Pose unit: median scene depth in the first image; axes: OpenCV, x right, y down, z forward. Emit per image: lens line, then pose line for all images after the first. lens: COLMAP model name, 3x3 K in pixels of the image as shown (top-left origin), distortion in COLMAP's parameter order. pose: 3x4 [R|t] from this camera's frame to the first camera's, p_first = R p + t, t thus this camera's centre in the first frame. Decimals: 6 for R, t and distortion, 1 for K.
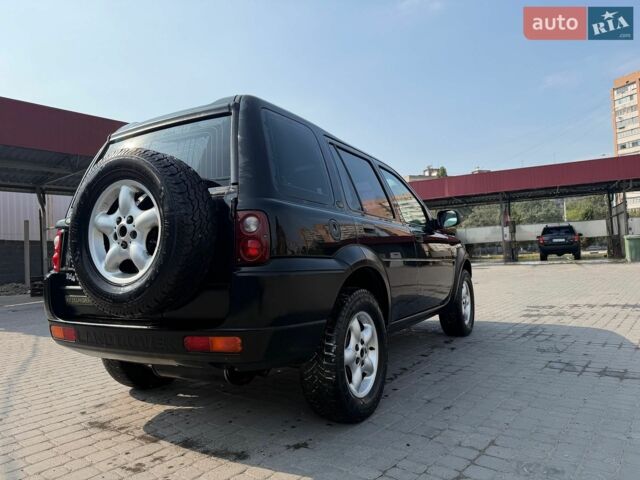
lens RADIAL K [[444.9, 0, 320.0], [0, 444.9, 240.0], [0, 0, 1]] dist [0.003255, -0.000990]
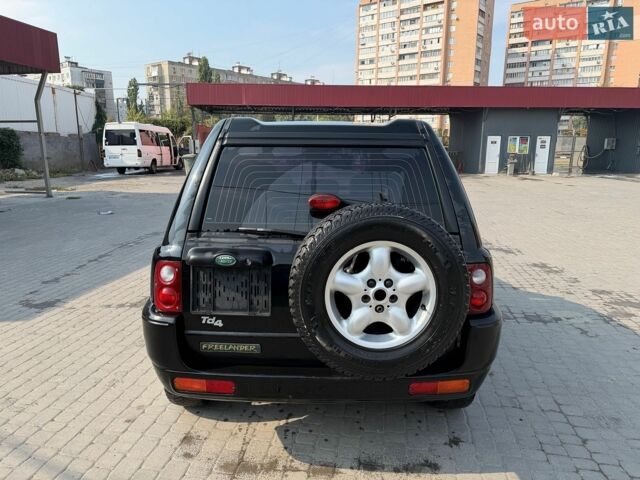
lens RADIAL K [[444.9, 0, 320.0], [0, 444.9, 240.0], [0, 0, 1]] dist [0.003255, -0.000990]
pose [[0.867207, -0.049295, 0.495502, -0.969676], [-0.064895, 0.975413, 0.210614, -0.307452], [-0.493701, -0.214802, 0.842686, 0.298690]]
